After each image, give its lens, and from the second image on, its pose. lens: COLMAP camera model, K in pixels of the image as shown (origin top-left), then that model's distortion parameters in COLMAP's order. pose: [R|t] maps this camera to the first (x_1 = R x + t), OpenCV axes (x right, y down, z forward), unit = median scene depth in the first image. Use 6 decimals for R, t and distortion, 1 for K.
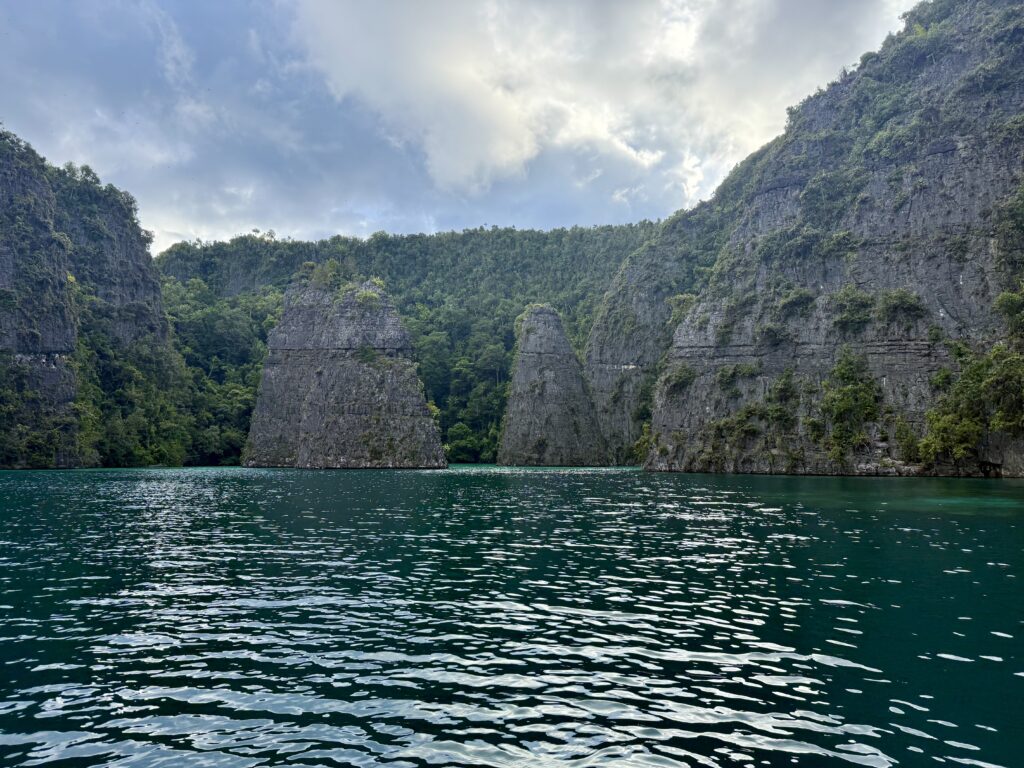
lens RADIAL K [[864.4, 0, 511.4], [0, 864.4, 377.8], [0, 0, 1]] dist [0.189677, -0.440296]
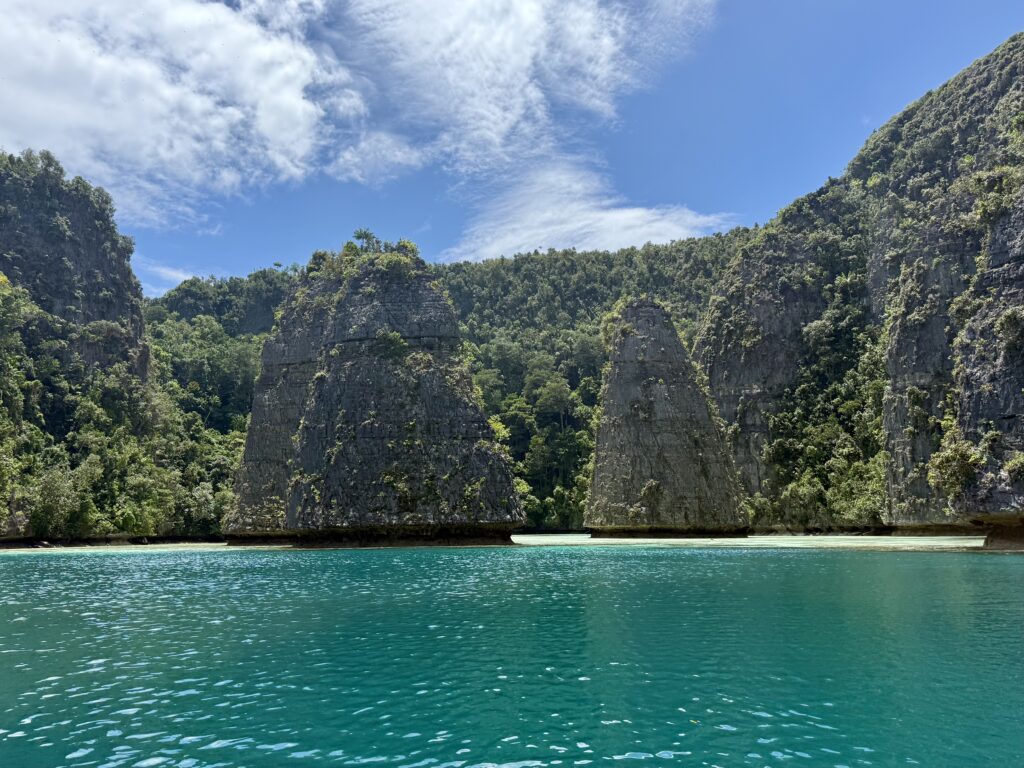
lens RADIAL K [[864.4, 0, 511.4], [0, 864.4, 377.8], [0, 0, 1]] dist [0.189677, -0.440296]
pose [[0.998638, -0.022678, -0.046994, -0.030821], [0.018767, 0.996450, -0.082071, 0.030577], [0.048688, 0.081077, 0.995518, 0.230522]]
